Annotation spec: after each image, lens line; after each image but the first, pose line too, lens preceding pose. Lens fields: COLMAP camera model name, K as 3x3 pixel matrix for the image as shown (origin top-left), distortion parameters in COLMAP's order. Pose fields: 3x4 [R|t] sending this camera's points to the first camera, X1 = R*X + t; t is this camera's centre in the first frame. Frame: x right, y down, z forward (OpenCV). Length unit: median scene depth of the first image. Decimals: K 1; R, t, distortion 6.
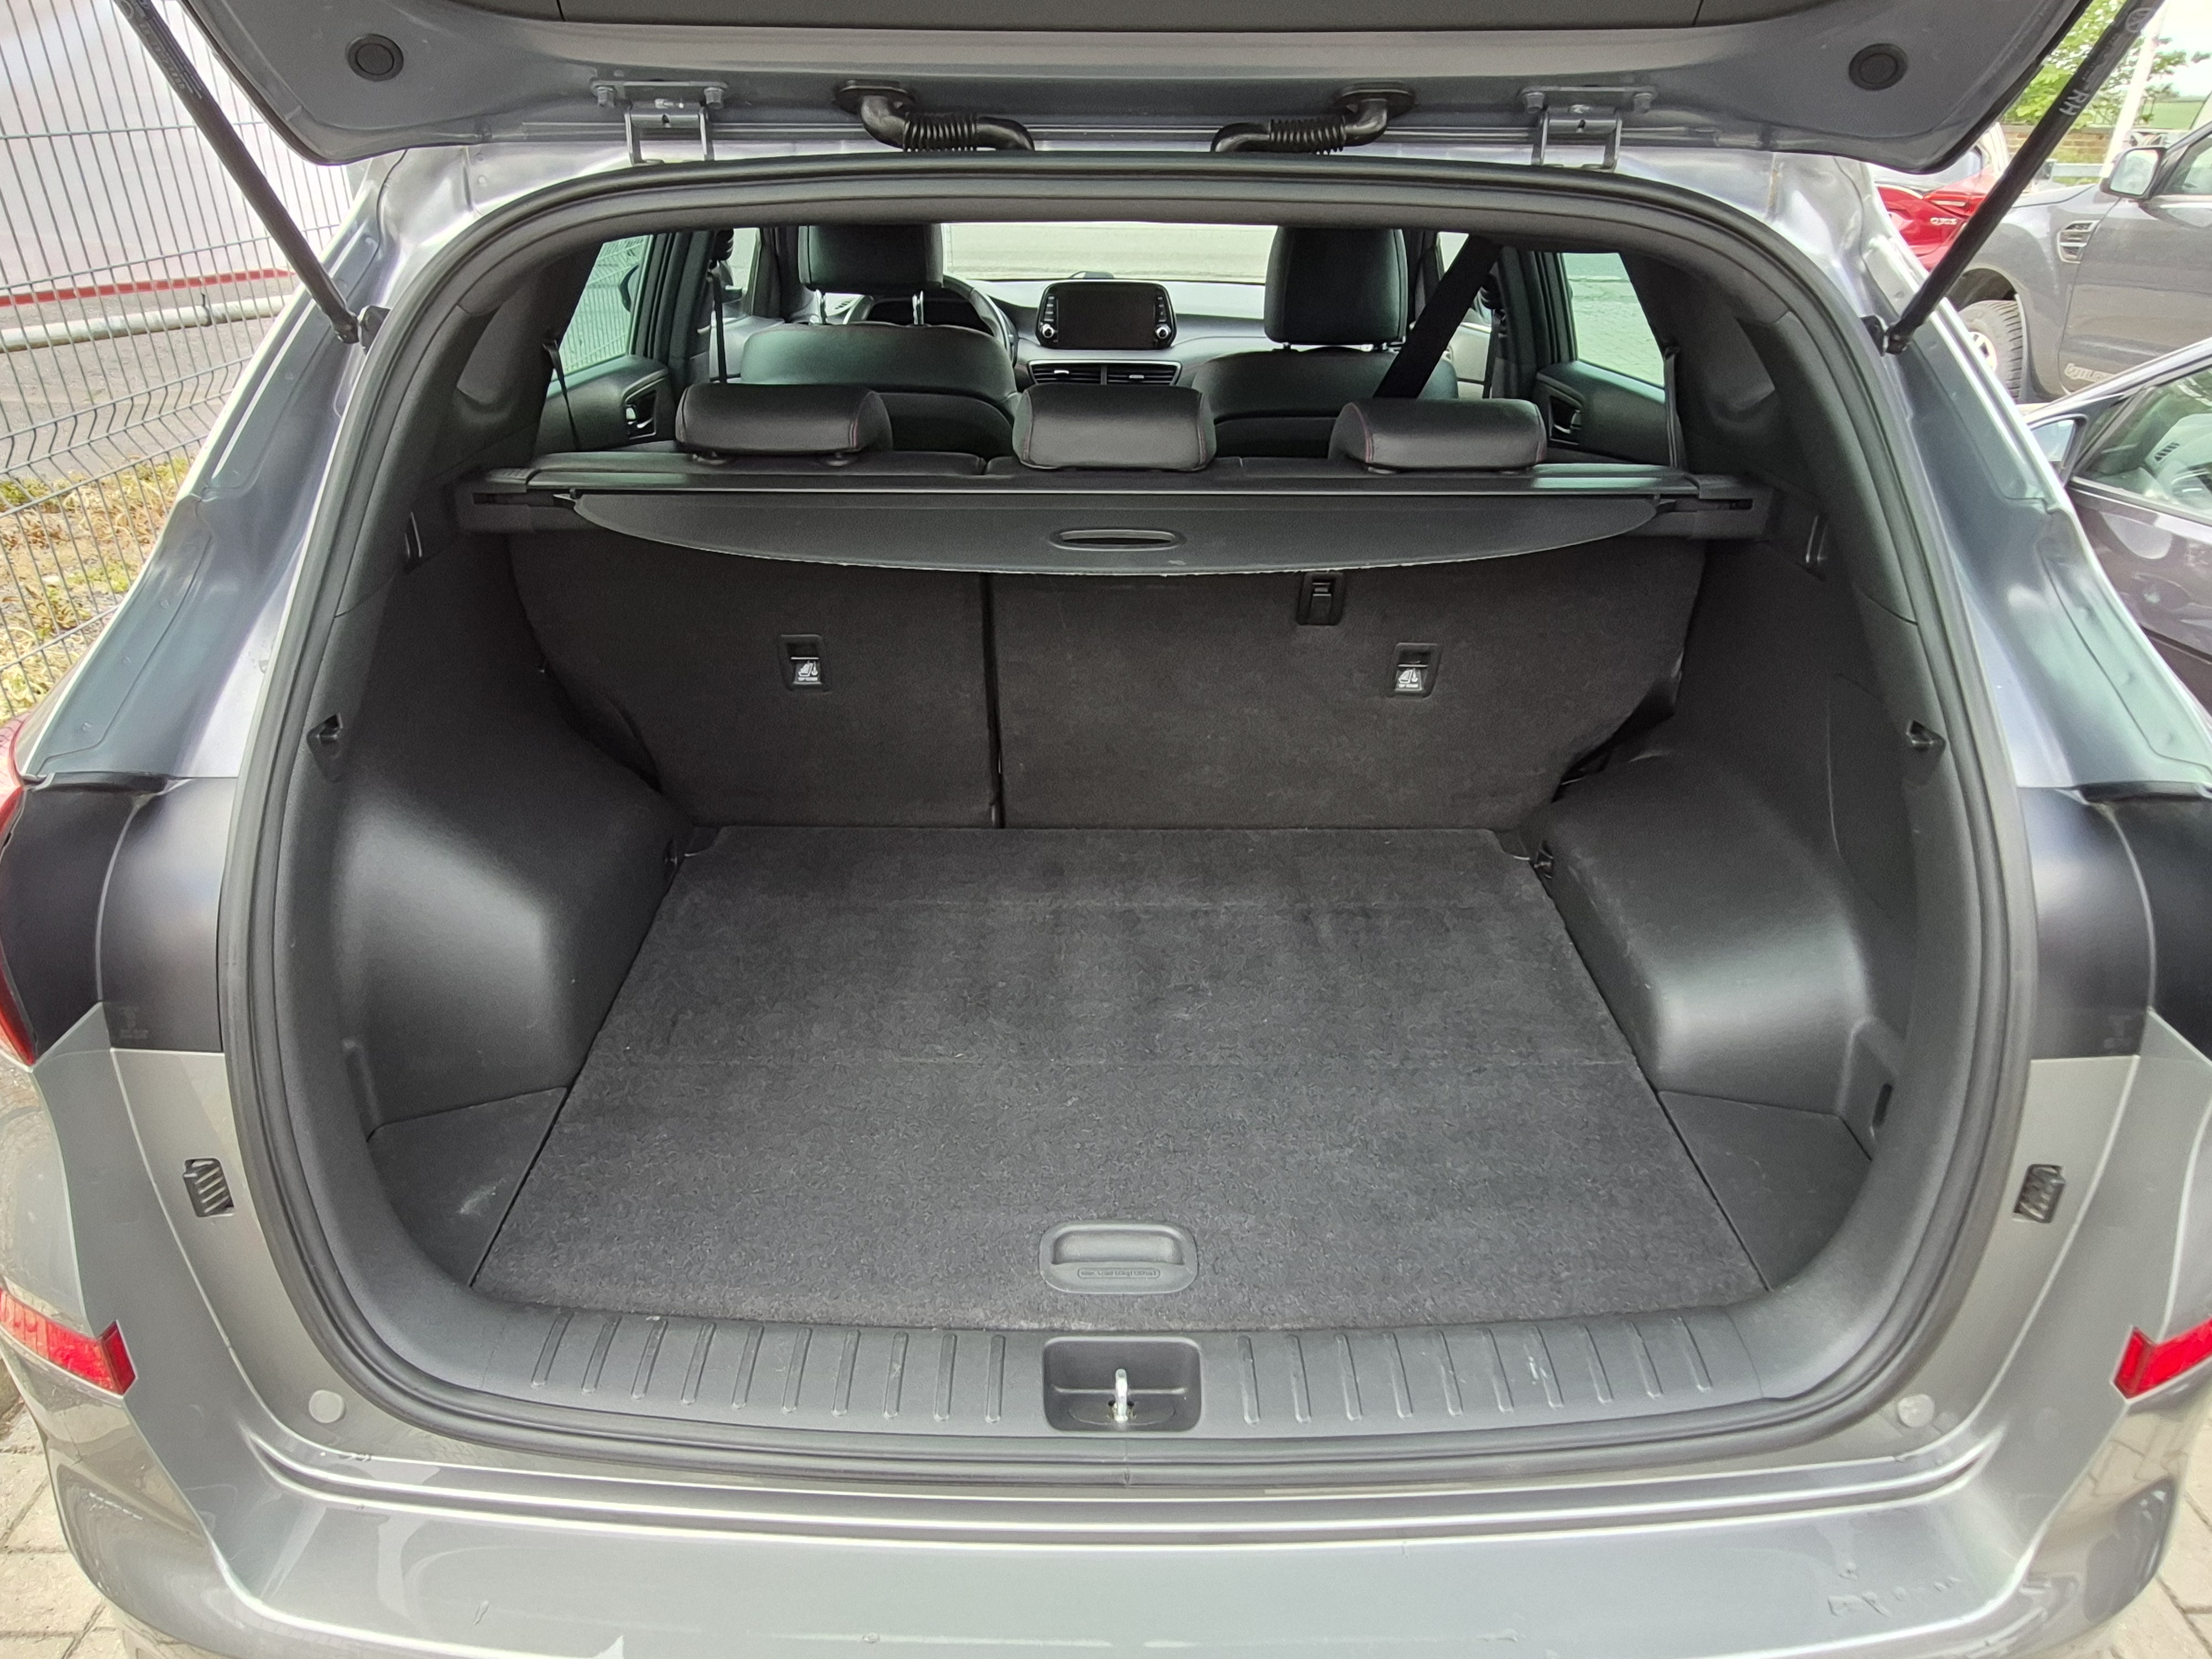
lens RADIAL K [[1498.1, 0, 1135.0], [0, 1498.1, 849.6], [0, 0, 1]] dist [0.001532, 0.002958]
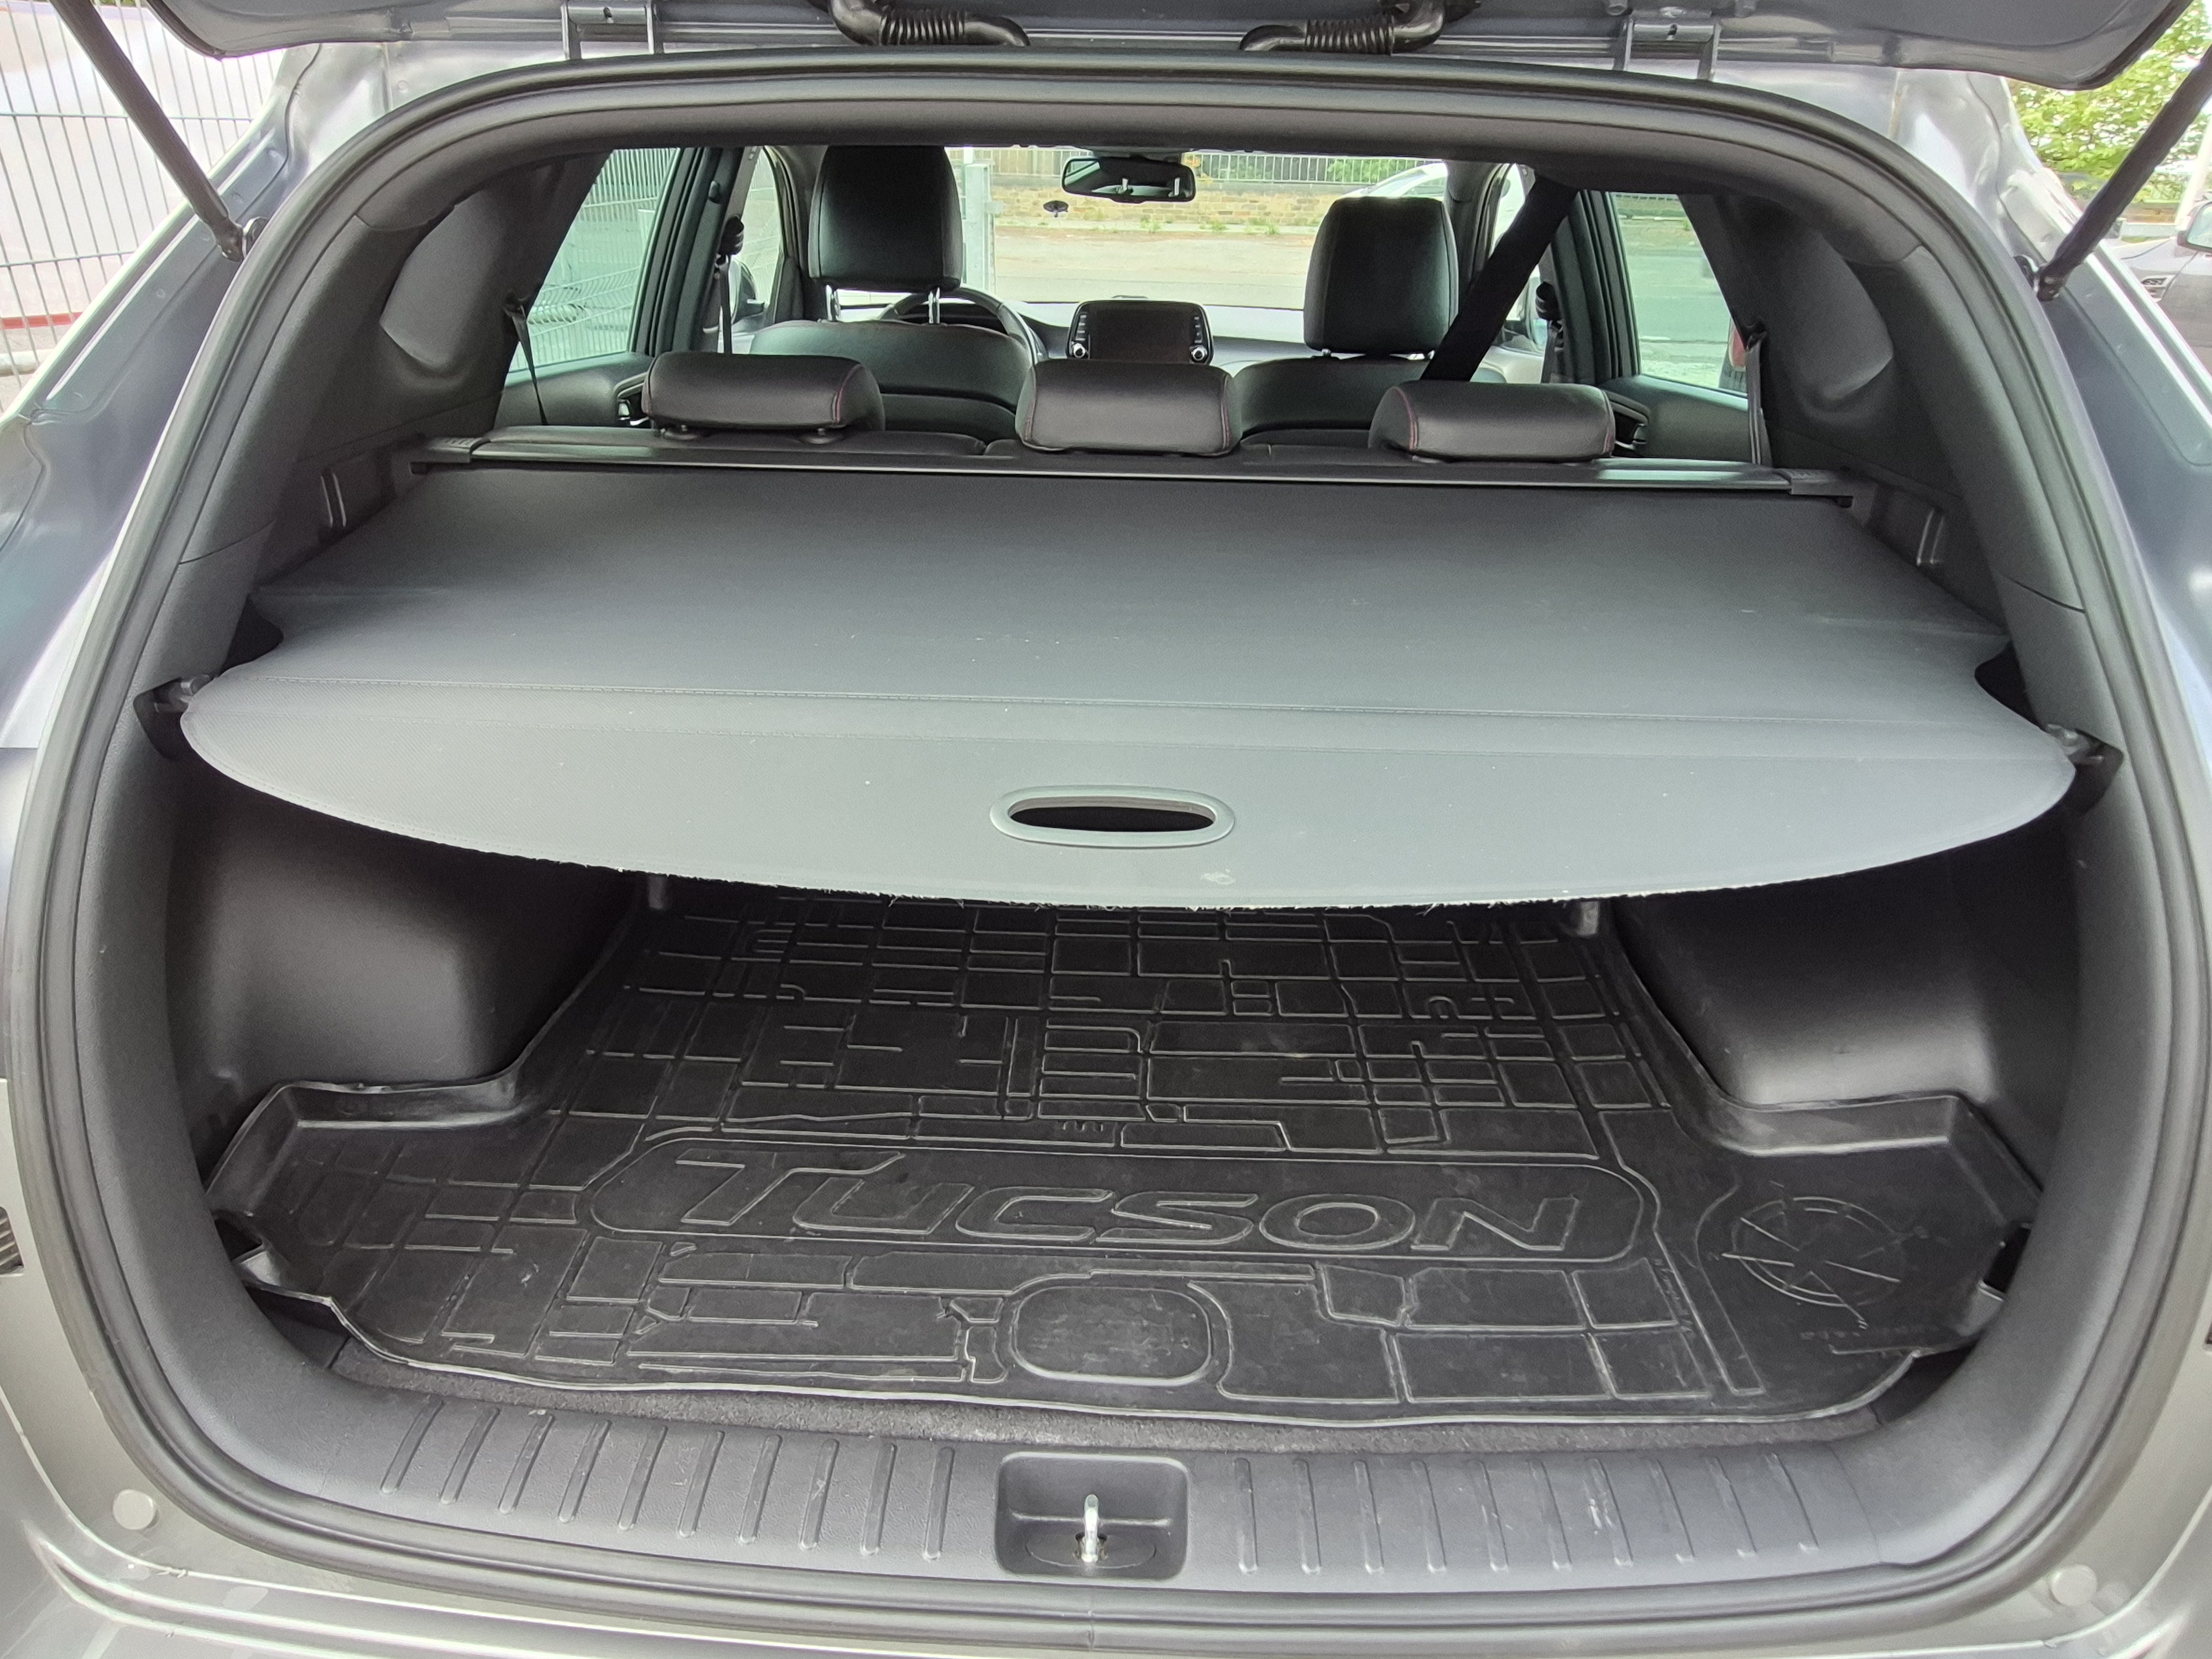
lens RADIAL K [[1498.1, 0, 1135.0], [0, 1498.1, 849.6], [0, 0, 1]] dist [0.001532, 0.002958]
pose [[0.999395, 0.025255, -0.023901, 0.024471], [-0.026131, 0.998971, -0.037079, 0.020475], [0.022940, 0.037681, 0.999026, 0.157389]]
